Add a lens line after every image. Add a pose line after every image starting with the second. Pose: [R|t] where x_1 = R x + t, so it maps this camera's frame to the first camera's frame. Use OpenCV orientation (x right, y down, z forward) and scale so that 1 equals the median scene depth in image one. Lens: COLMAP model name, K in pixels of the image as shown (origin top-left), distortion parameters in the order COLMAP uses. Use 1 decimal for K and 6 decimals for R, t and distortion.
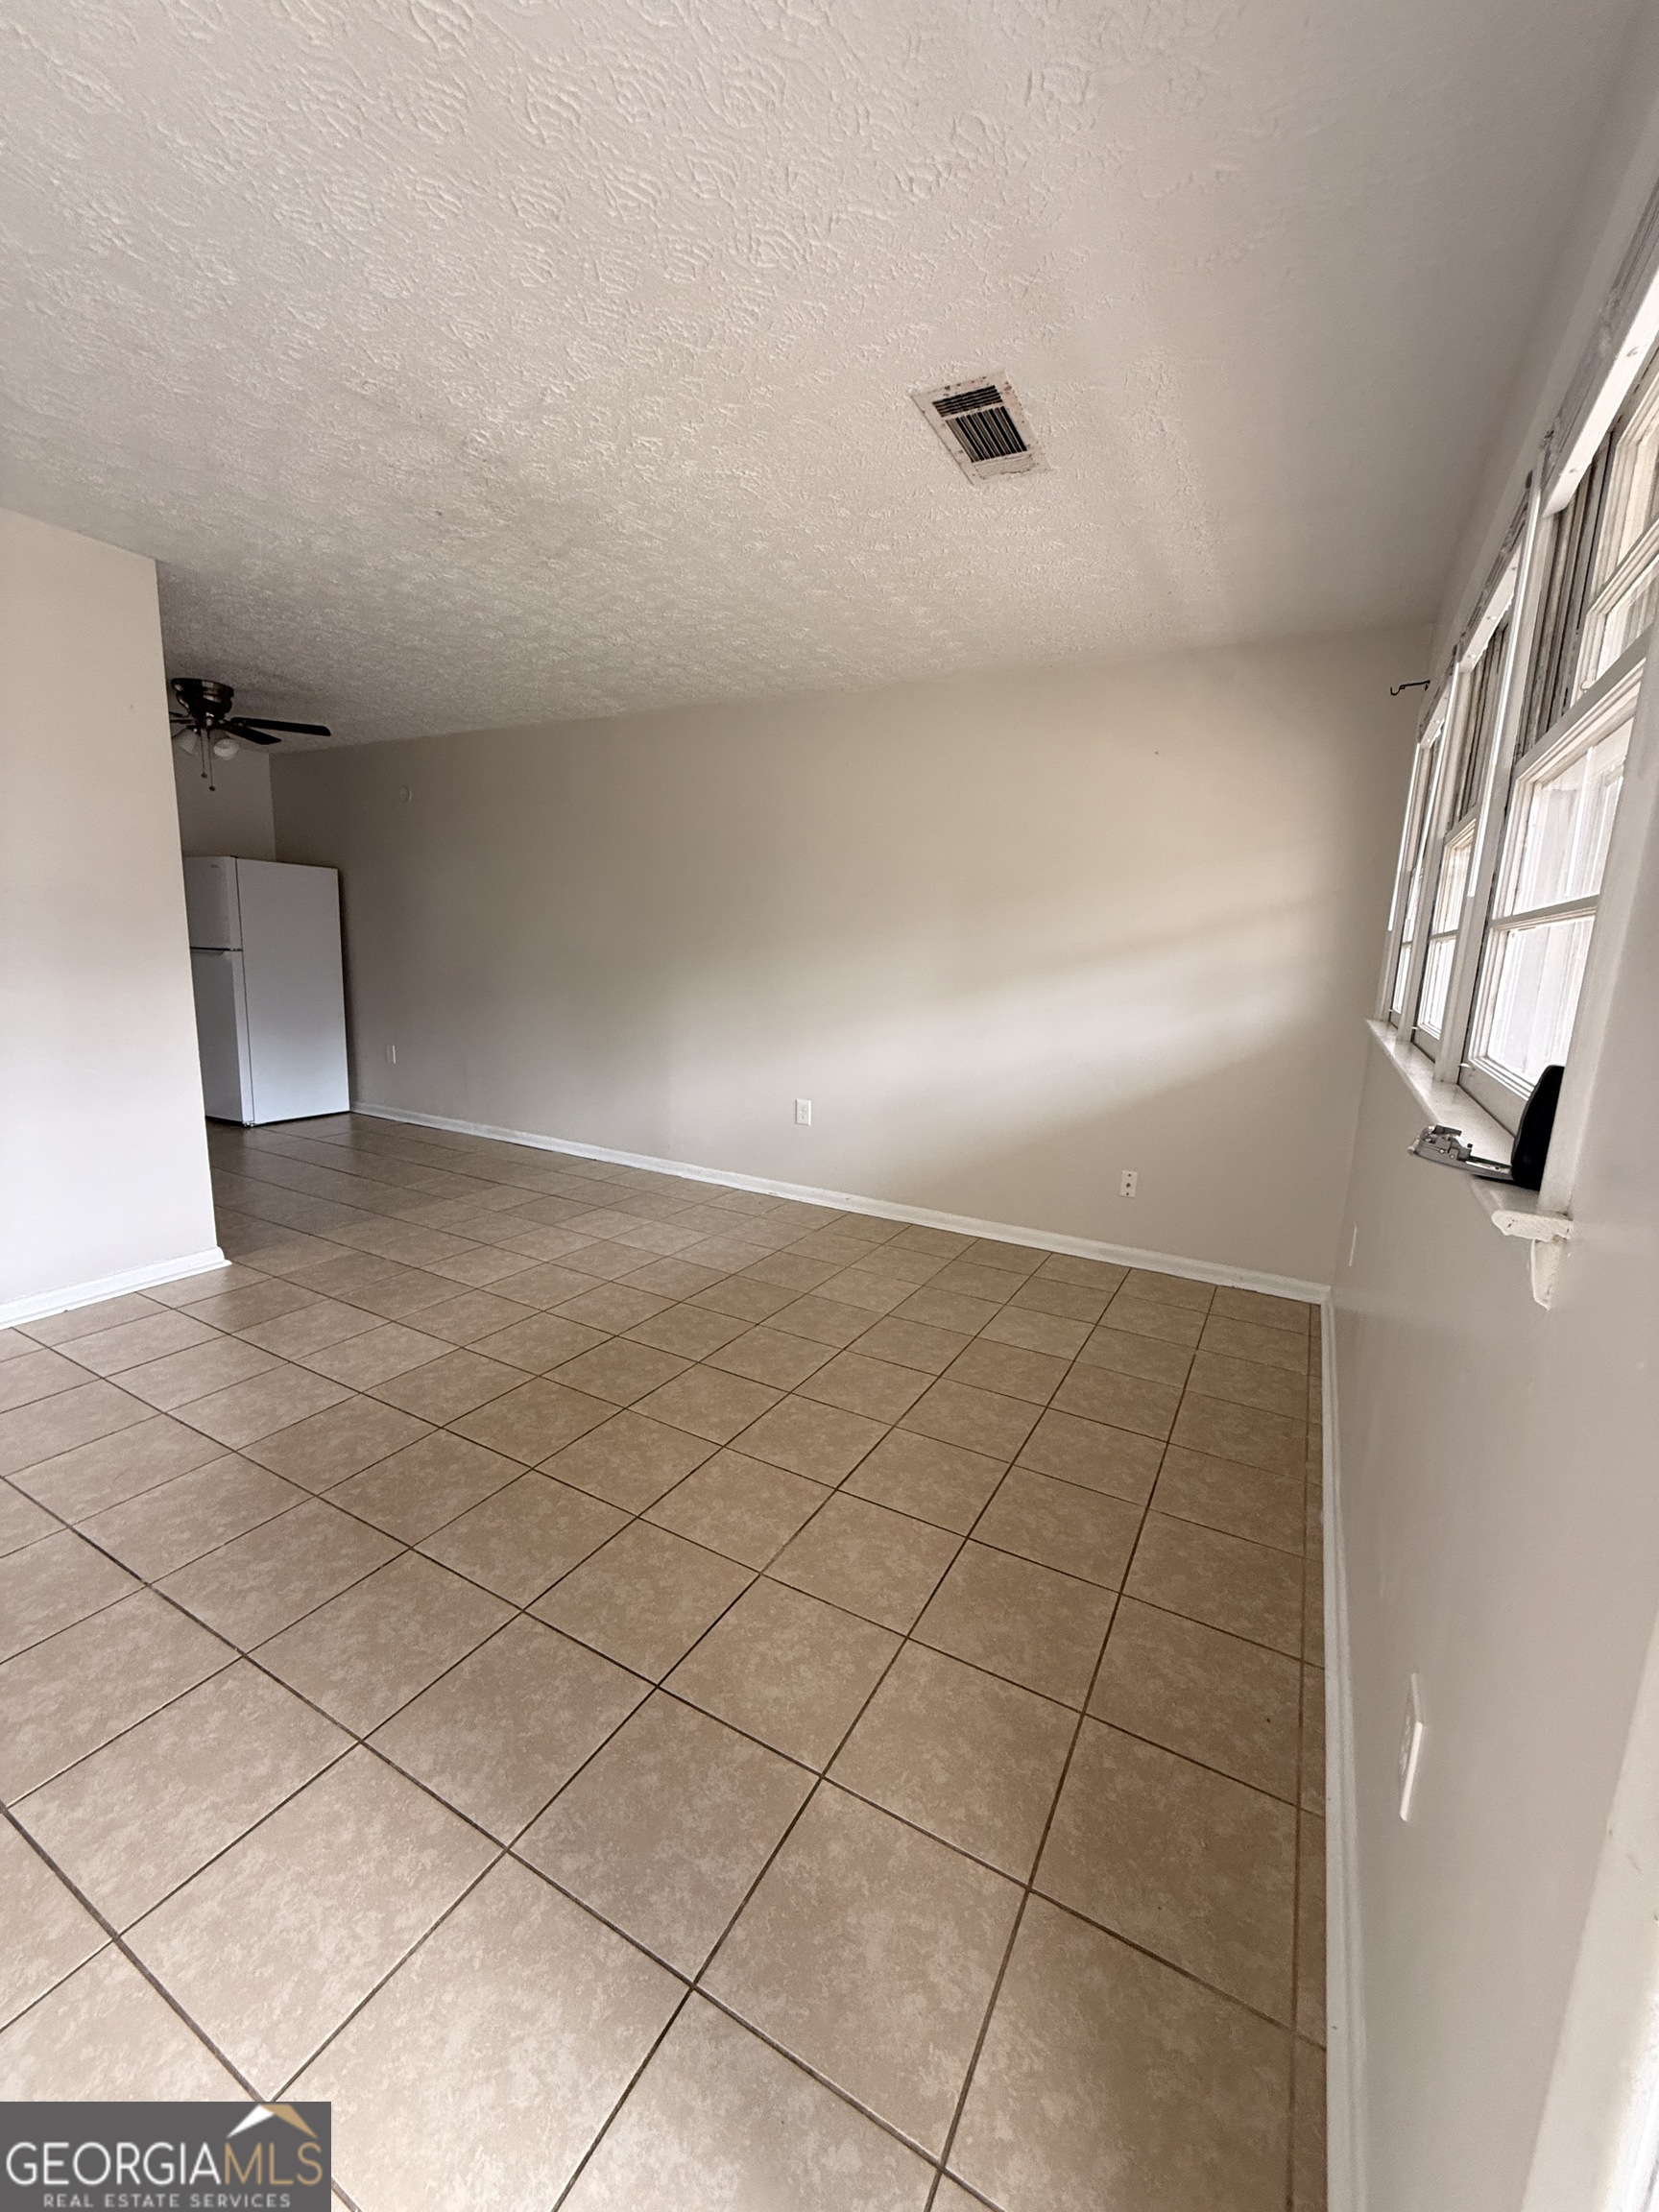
lens RADIAL K [[881.5, 0, 830.8], [0, 881.5, 1102.7], [0, 0, 1]] dist [-0.001446, -0.000111]
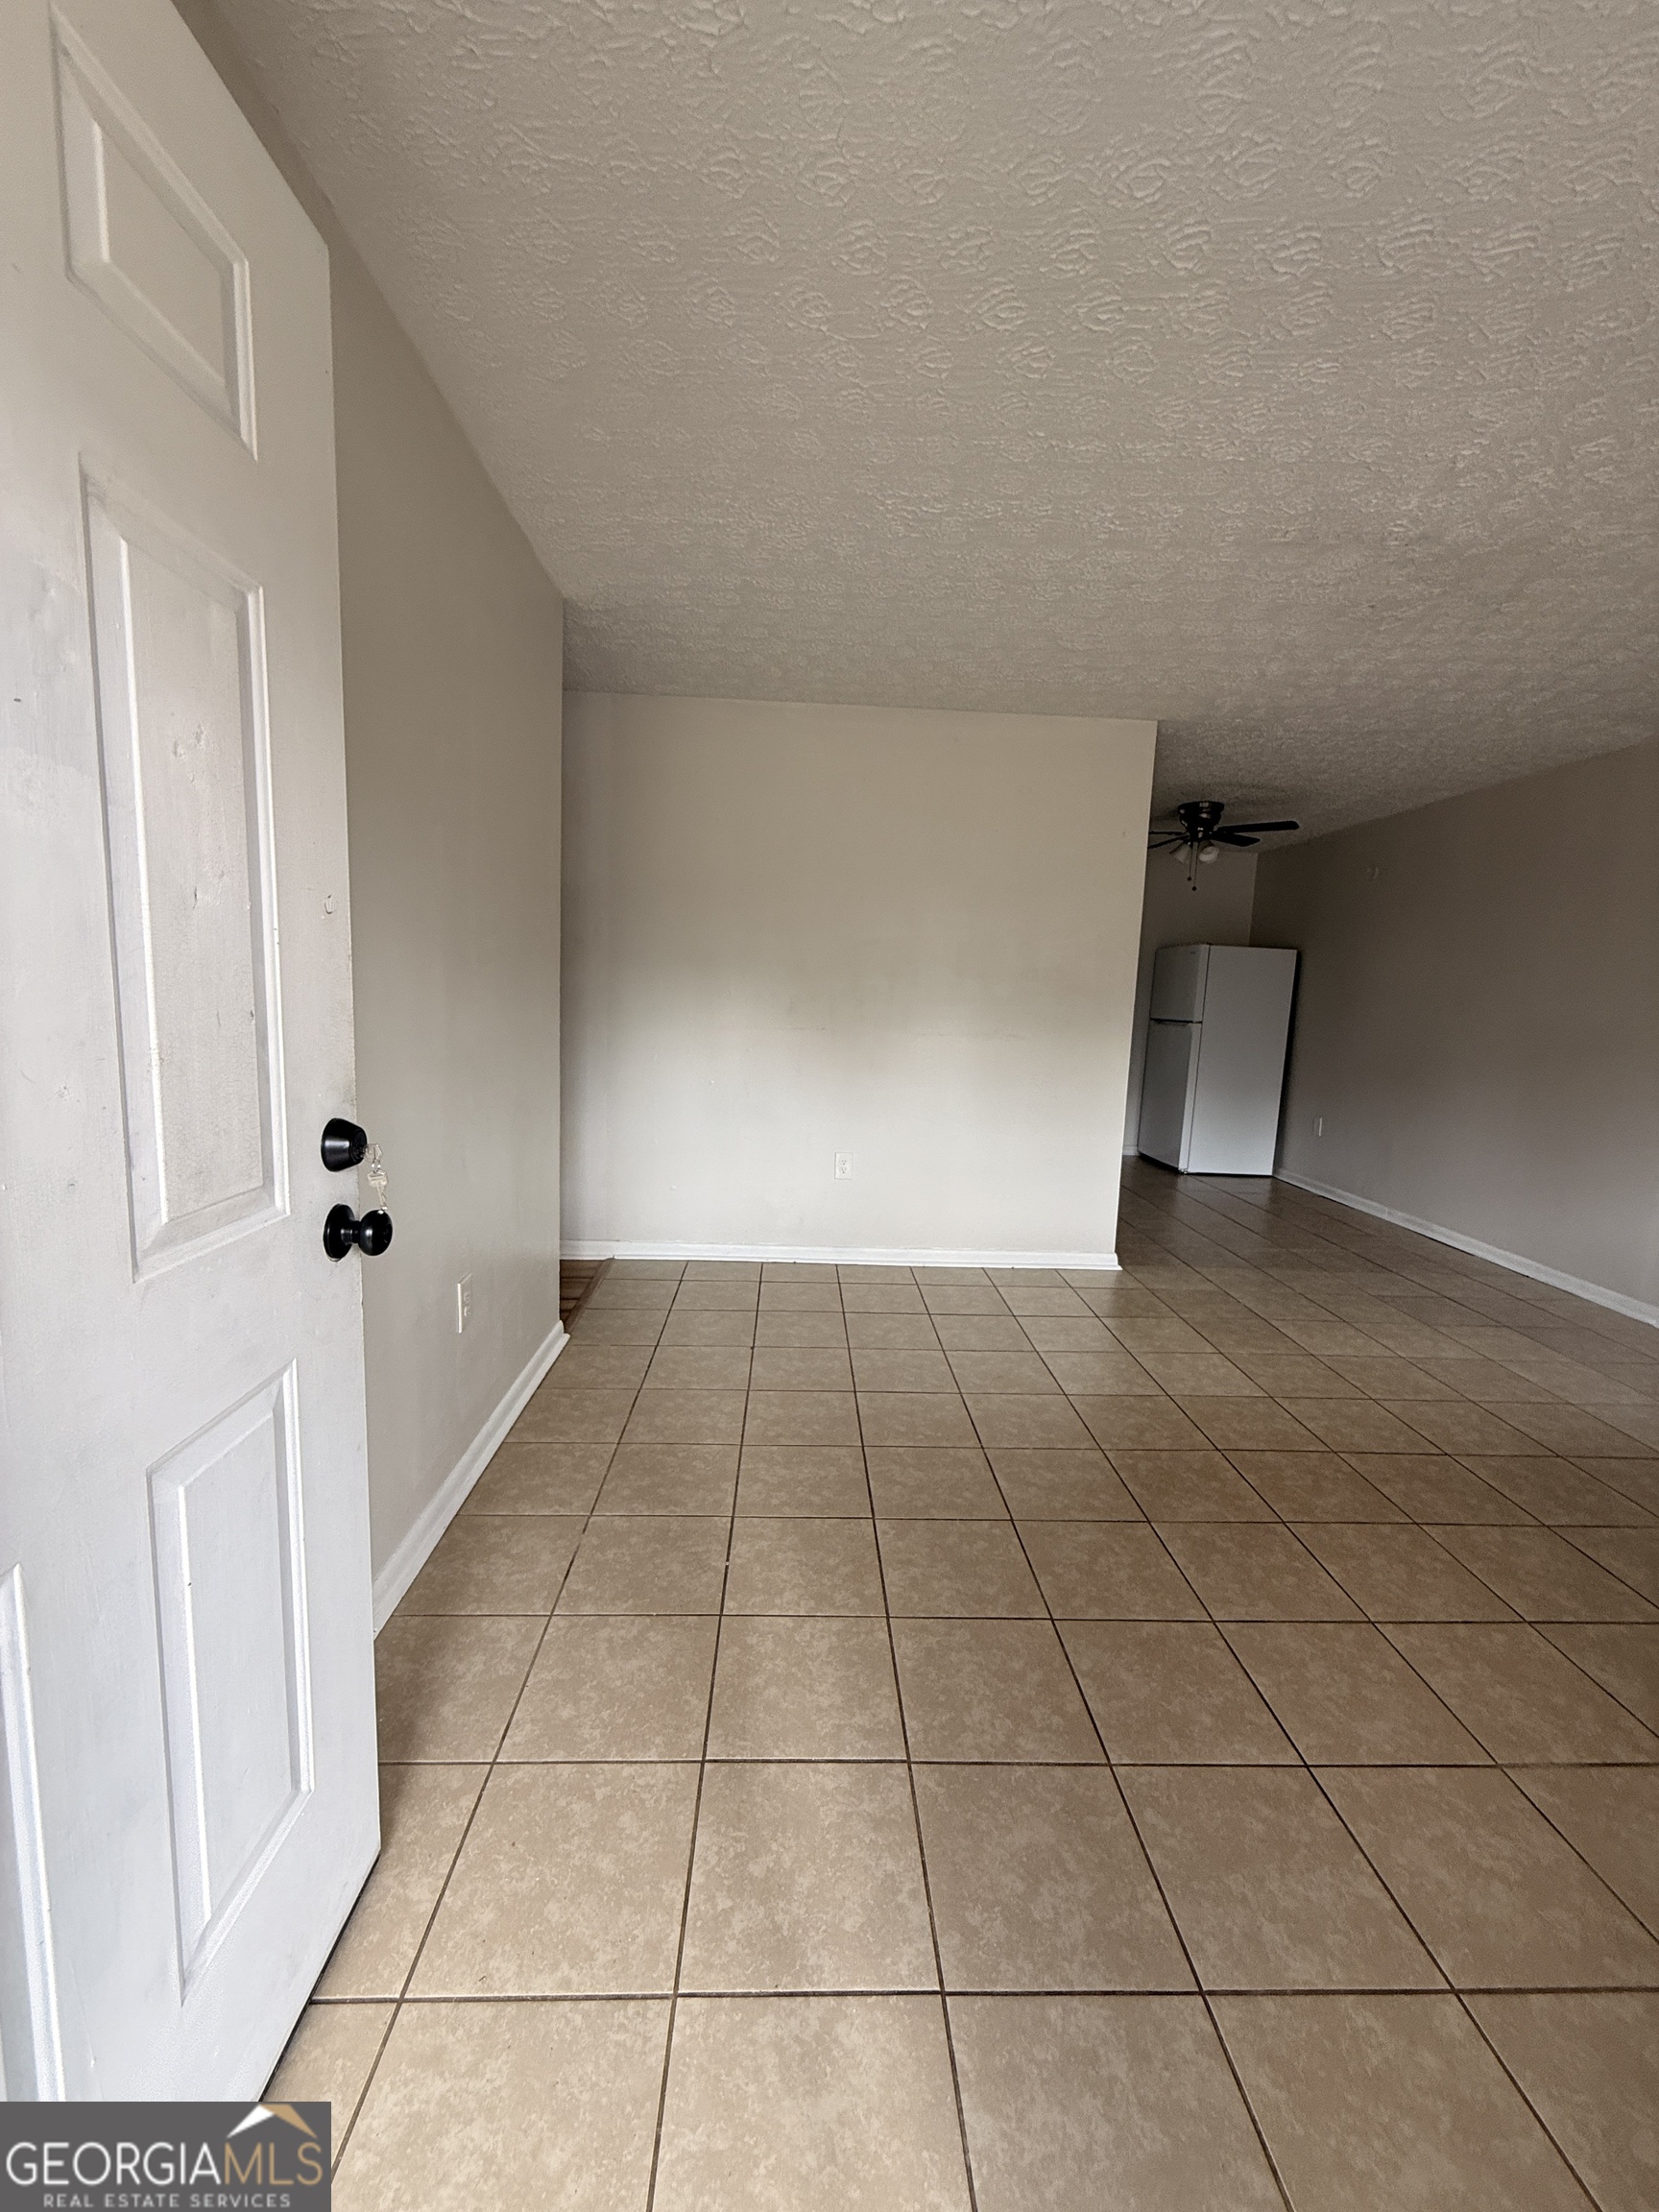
lens RADIAL K [[881.5, 0, 830.8], [0, 881.5, 1102.7], [0, 0, 1]] dist [-0.001446, -0.000111]
pose [[0.515607, 0.090383, -0.852045, 0.151058], [-0.170965, 0.985277, 0.001058, 0.025992], [0.839596, 0.145124, 0.523468, -0.014151]]
